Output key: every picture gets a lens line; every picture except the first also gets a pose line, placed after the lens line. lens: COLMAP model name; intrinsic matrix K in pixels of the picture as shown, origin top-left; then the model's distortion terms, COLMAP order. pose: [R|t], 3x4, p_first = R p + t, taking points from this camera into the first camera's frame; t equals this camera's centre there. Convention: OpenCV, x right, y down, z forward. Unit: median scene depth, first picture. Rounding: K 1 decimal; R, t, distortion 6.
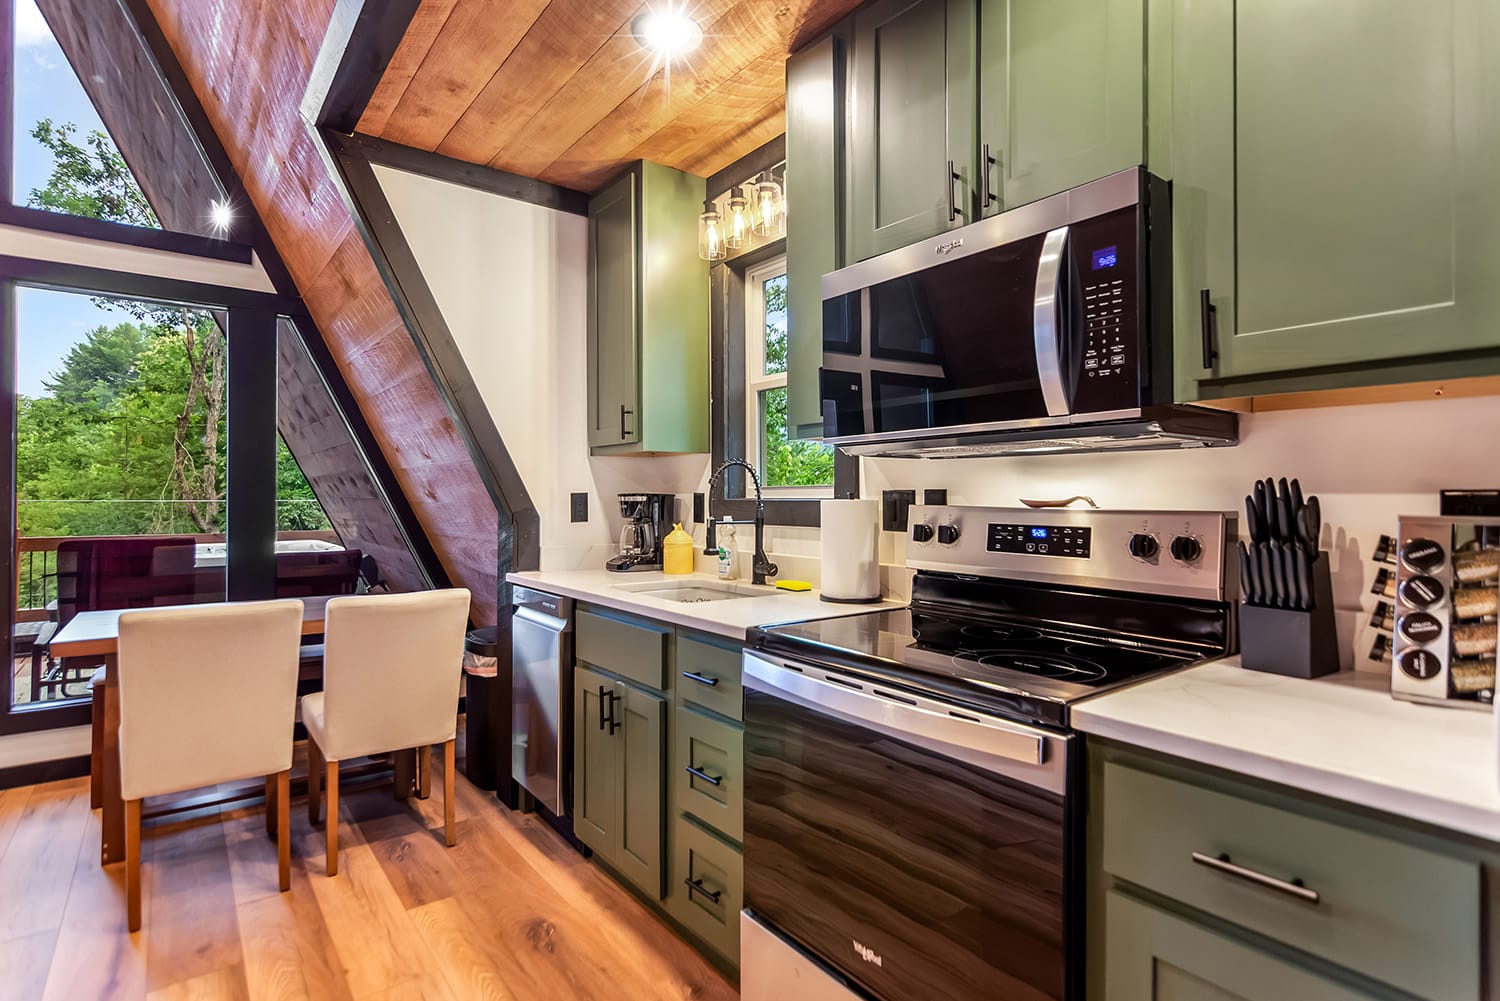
lens RADIAL K [[754.4, 0, 750.0], [0, 754.4, 500.5], [0, 0, 1]] dist [0.001126, -0.000713]
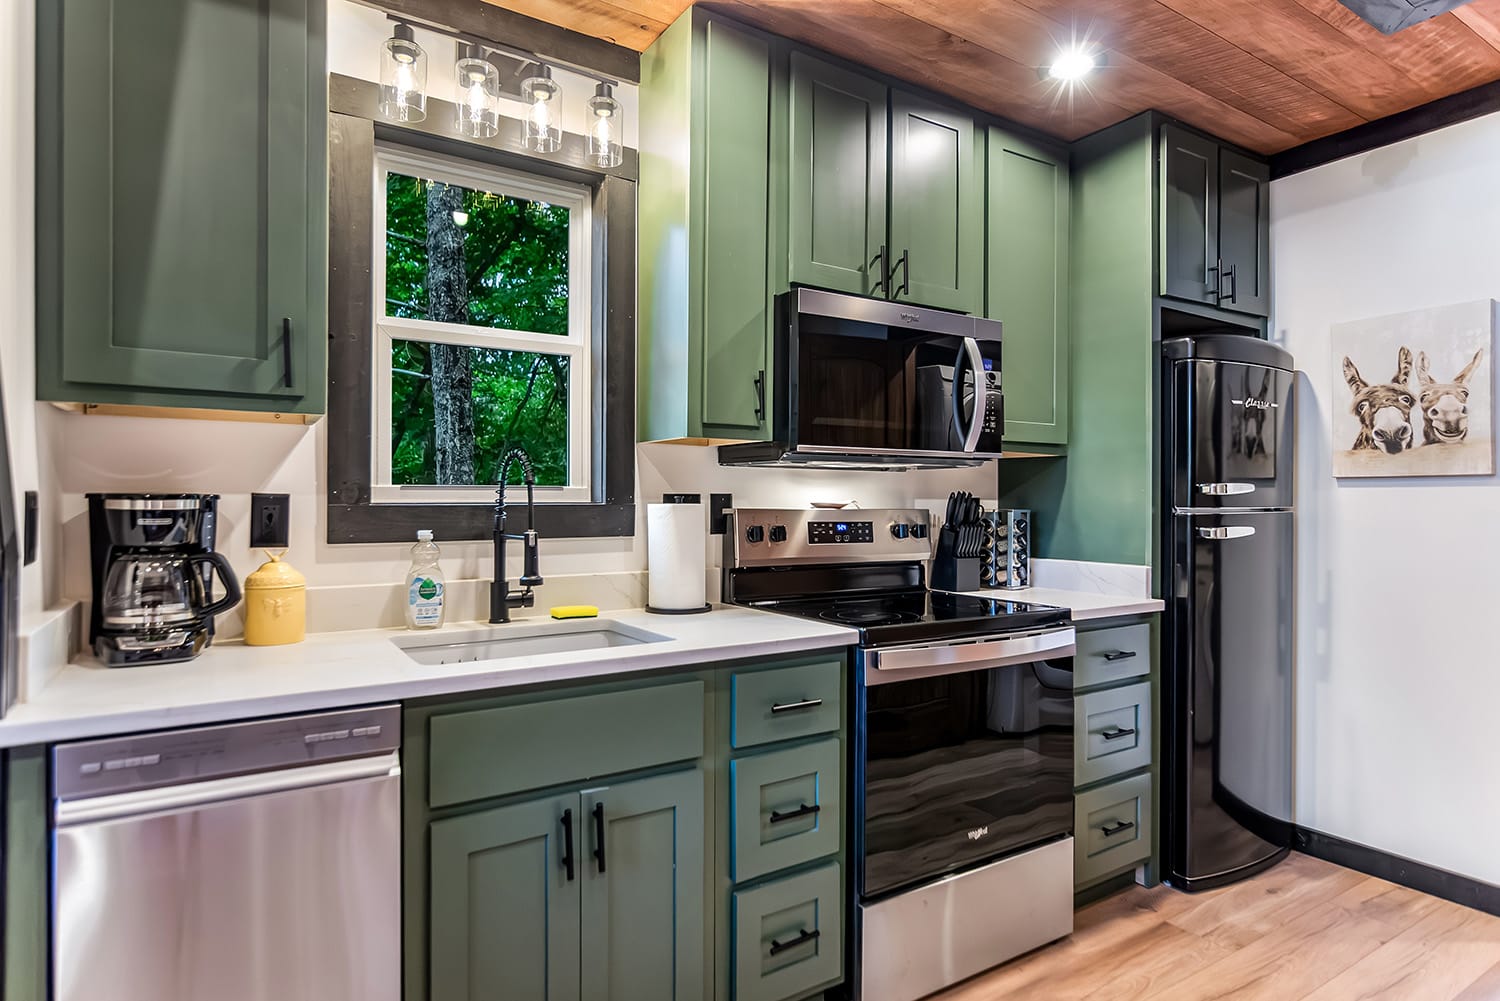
lens RADIAL K [[813.1, 0, 750.0], [0, 813.1, 500.5], [0, 0, 1]] dist [-0.003875, -0.000460]
pose [[0.089505, -0.003551, 0.995980, -1.061647], [0.003051, 0.999990, 0.003291, -0.010444], [-0.995982, 0.002744, 0.089515, 1.001432]]
